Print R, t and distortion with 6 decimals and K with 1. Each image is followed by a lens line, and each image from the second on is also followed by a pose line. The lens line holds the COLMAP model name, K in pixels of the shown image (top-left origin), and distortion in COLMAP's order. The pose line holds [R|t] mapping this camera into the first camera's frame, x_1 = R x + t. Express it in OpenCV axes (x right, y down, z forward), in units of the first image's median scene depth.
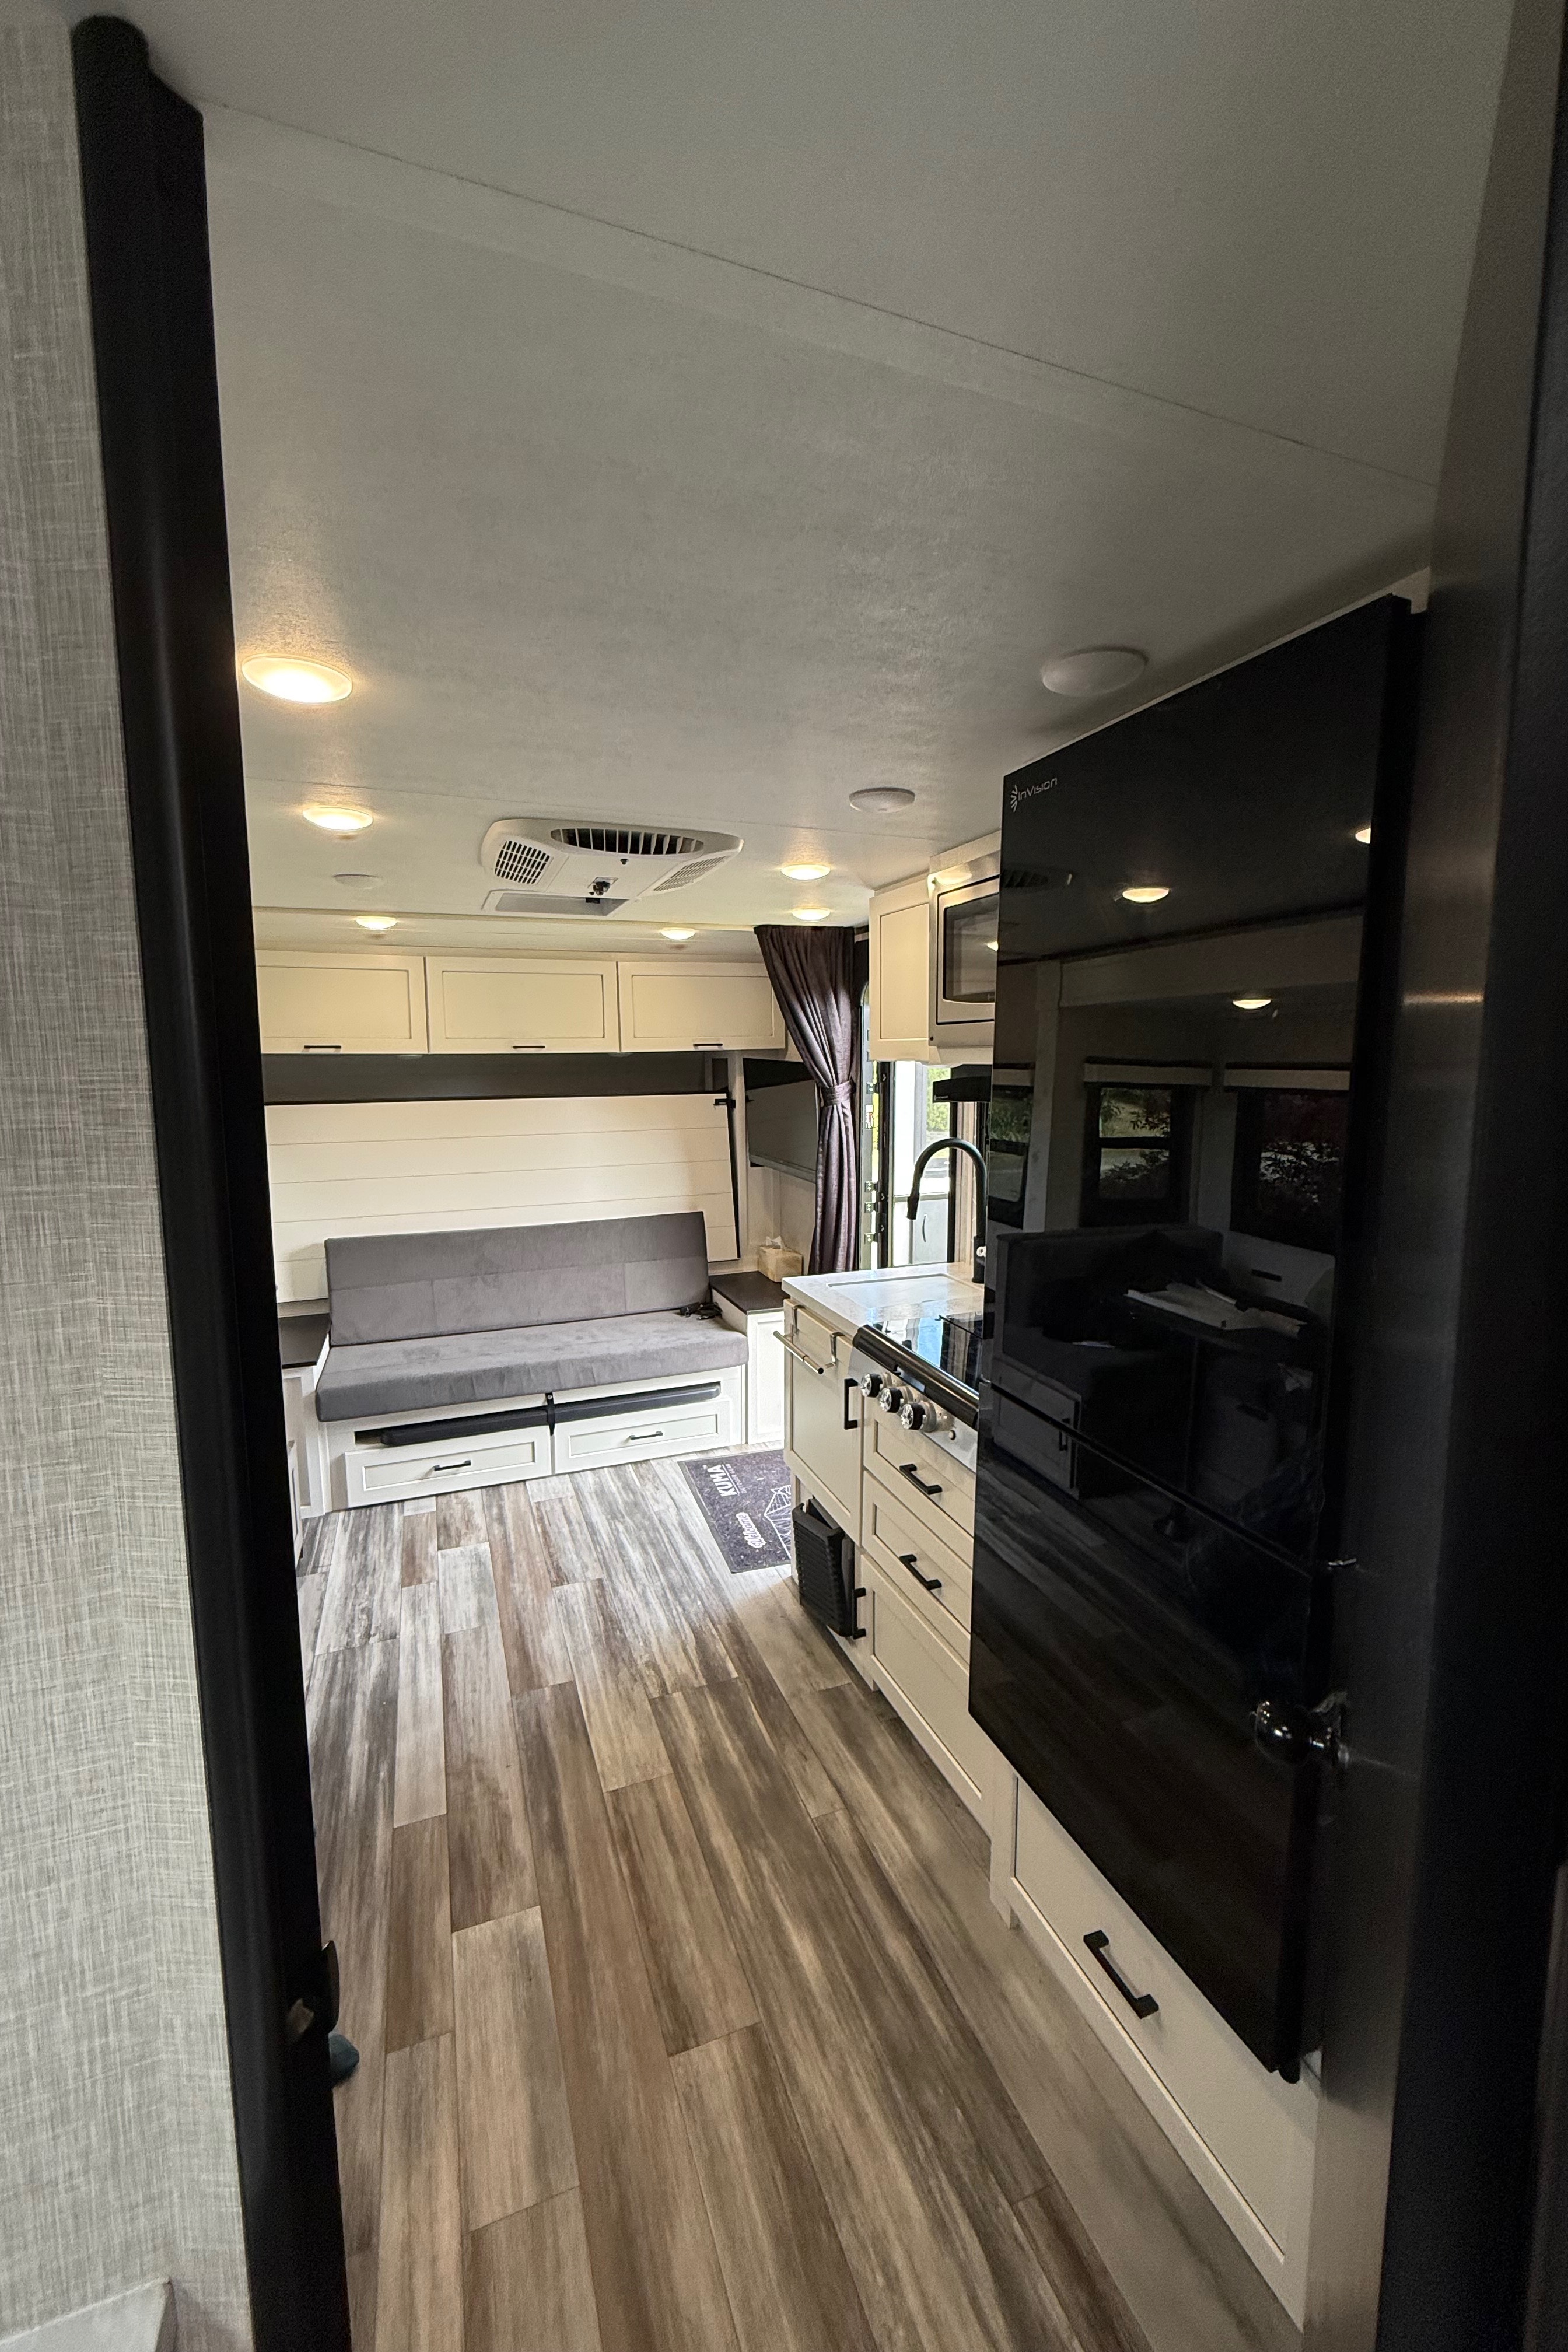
lens RADIAL K [[936.6, 0, 783.0], [0, 936.6, 1166.1], [0, 0, 1]] dist [-0.000156, 0.000140]
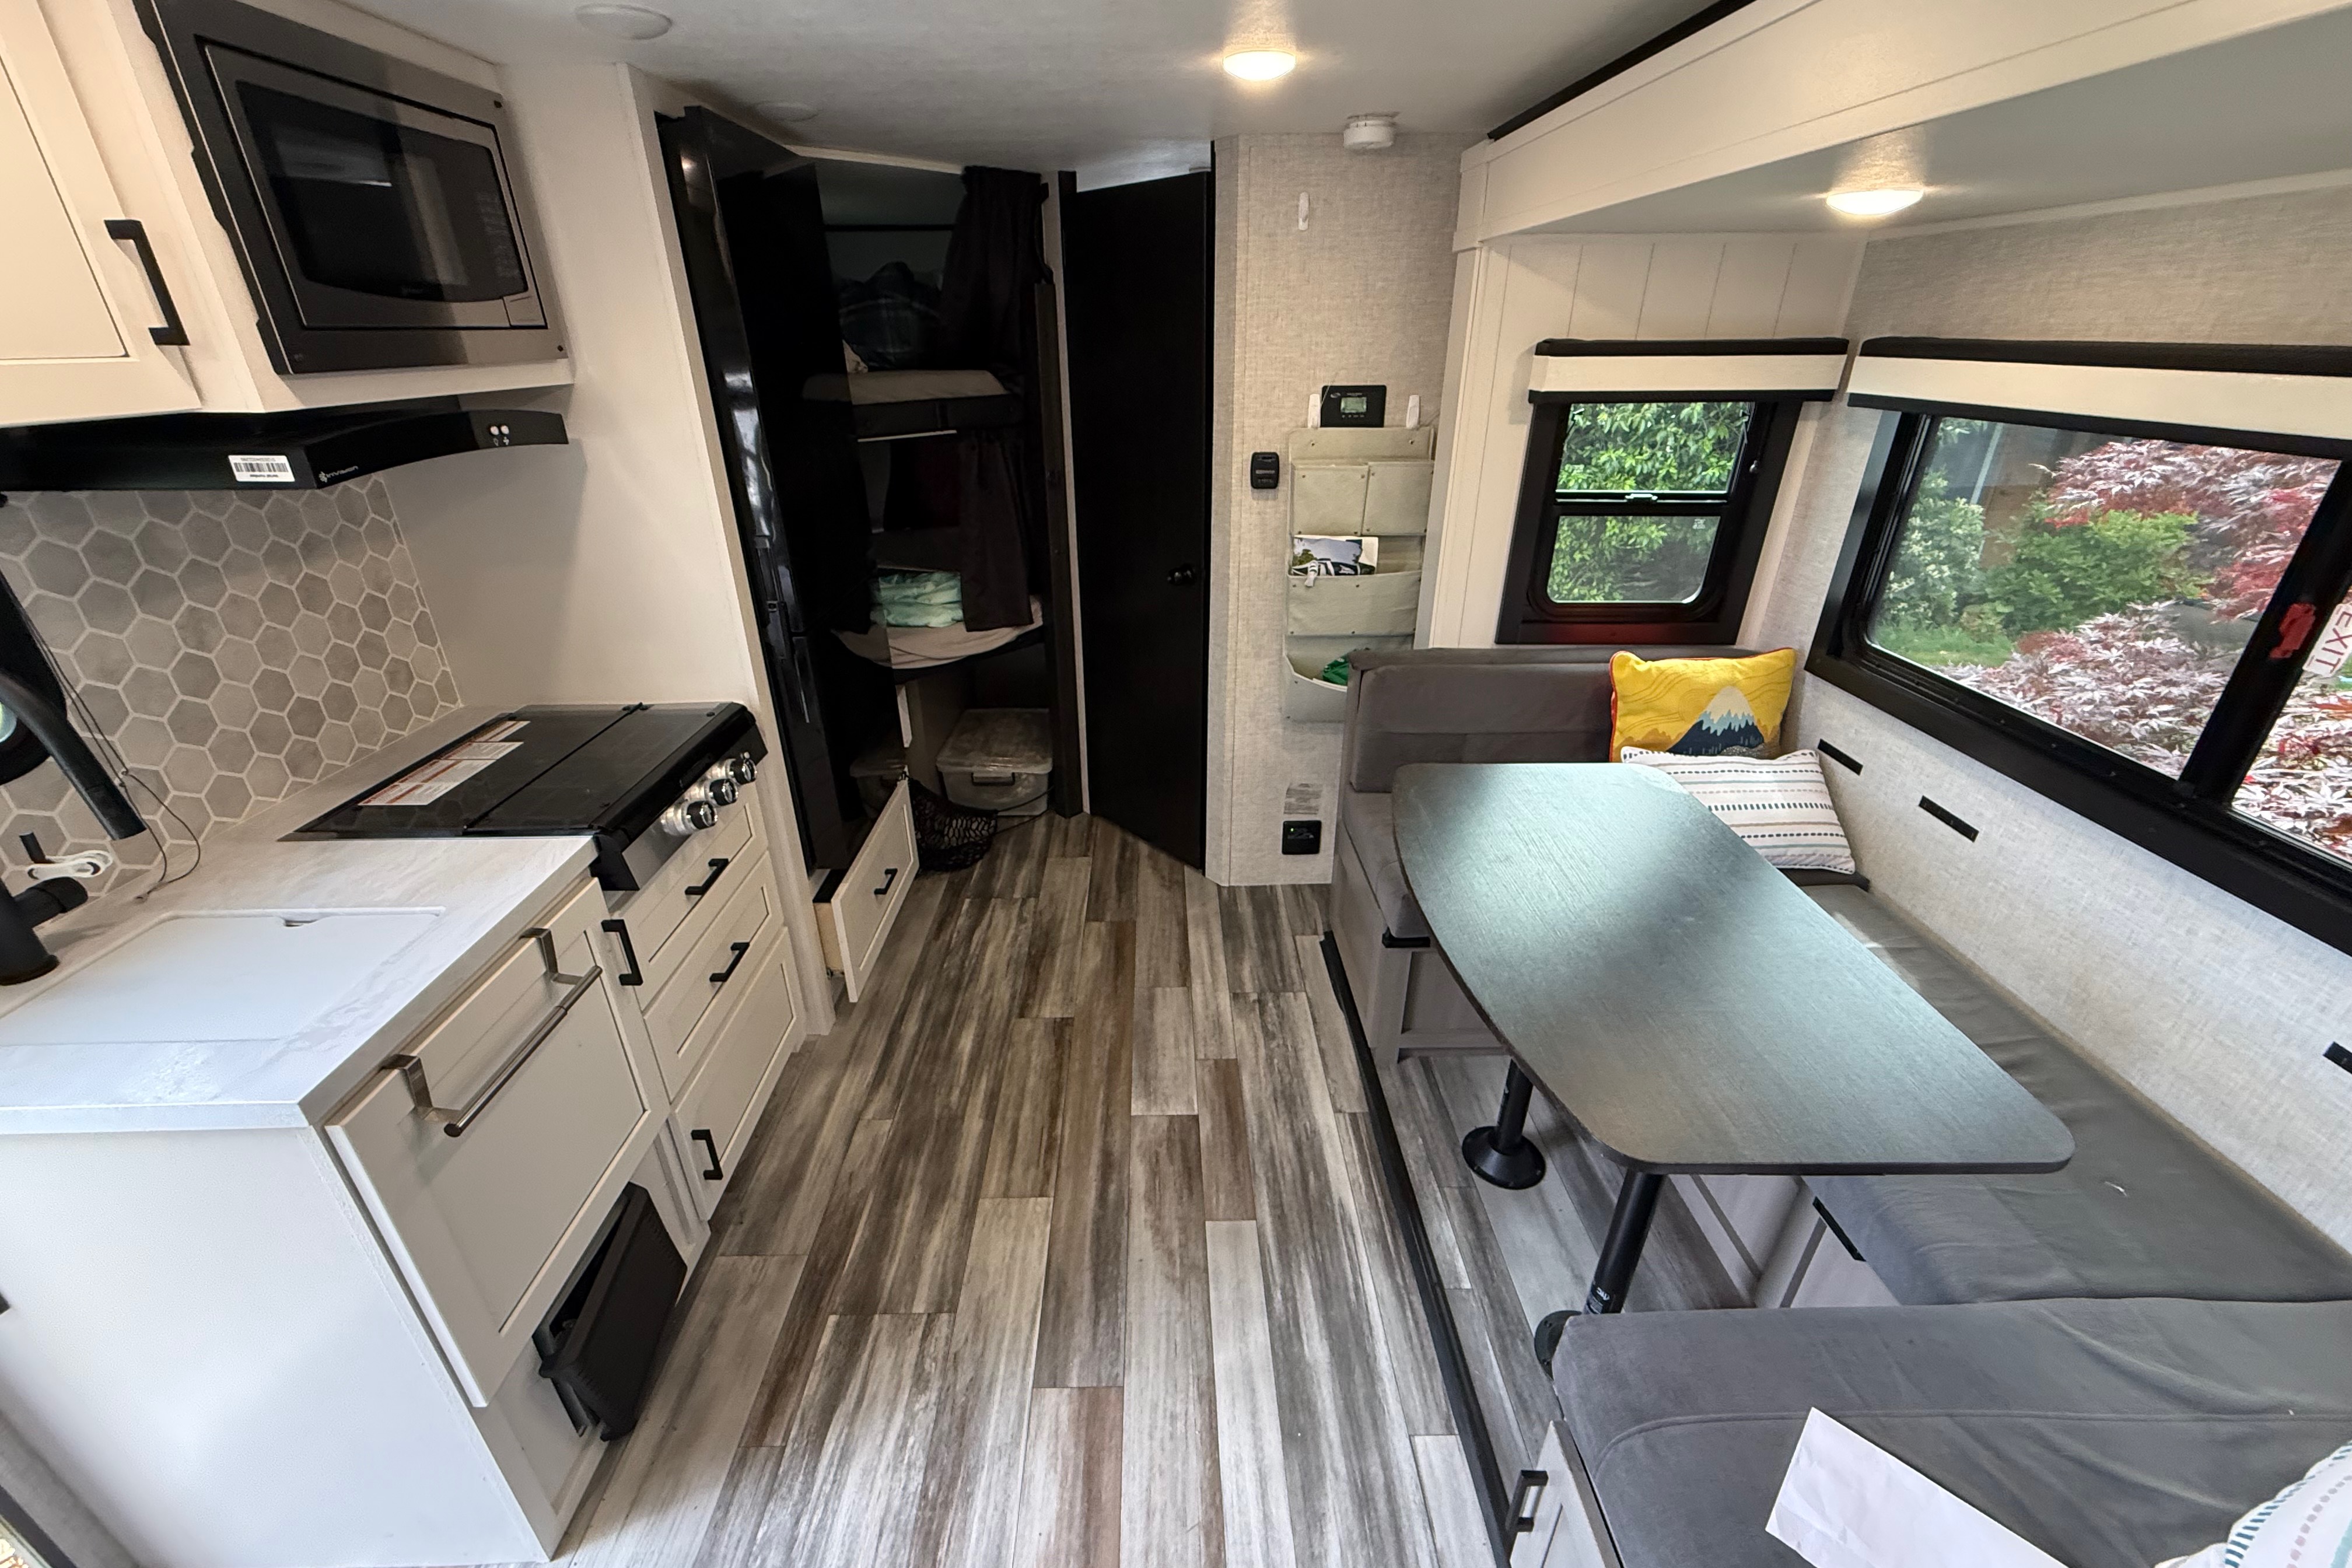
lens RADIAL K [[936.6, 0, 1167.0], [0, 936.6, 784.2], [0, 0, 1]] dist [-0.000156, 0.000140]
pose [[-0.938539, -0.142670, 0.314308, -0.454696], [0.050077, 0.844668, 0.532943, -0.173396], [-0.341521, 0.515928, -0.785609, 1.246748]]
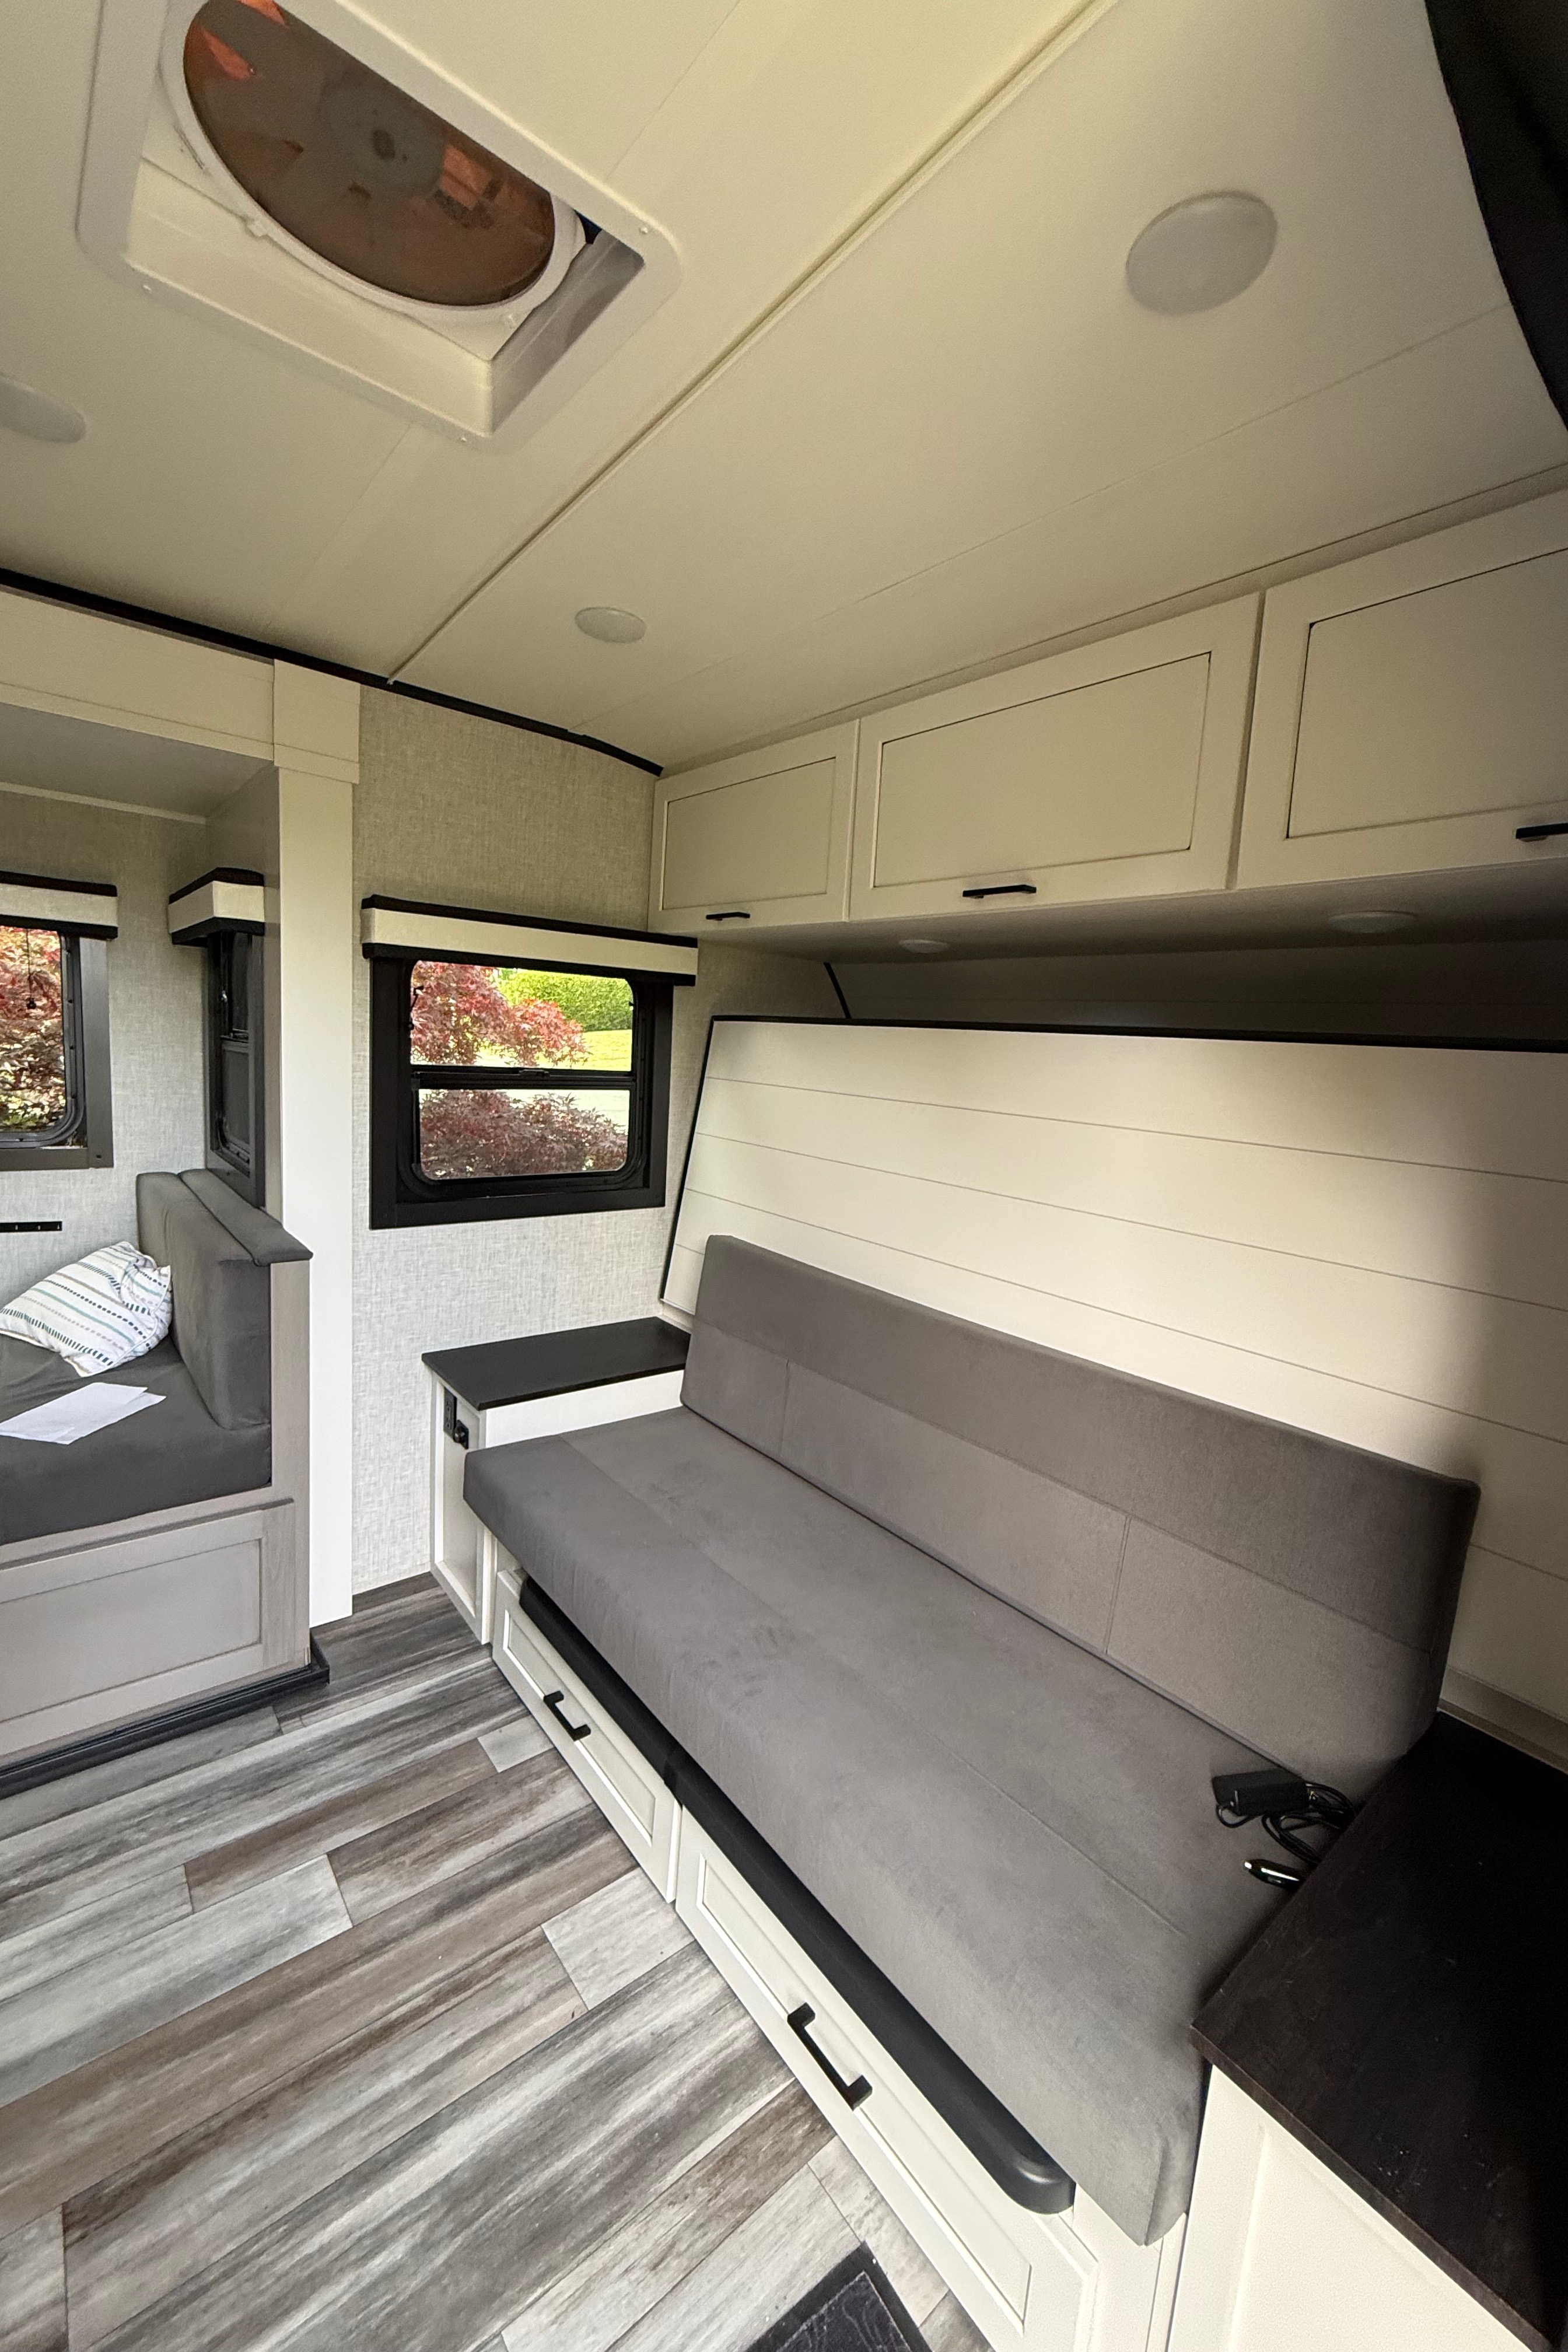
lens RADIAL K [[933.8, 0, 784.5], [0, 933.8, 1166.6], [0, 0, 1]] dist [-0.000659, 0.000151]
pose [[0.310524, 0.154613, -0.937907, 0.150600], [-0.180771, 0.978282, 0.101419, -0.056598], [0.933219, 0.138054, 0.331729, 1.250727]]
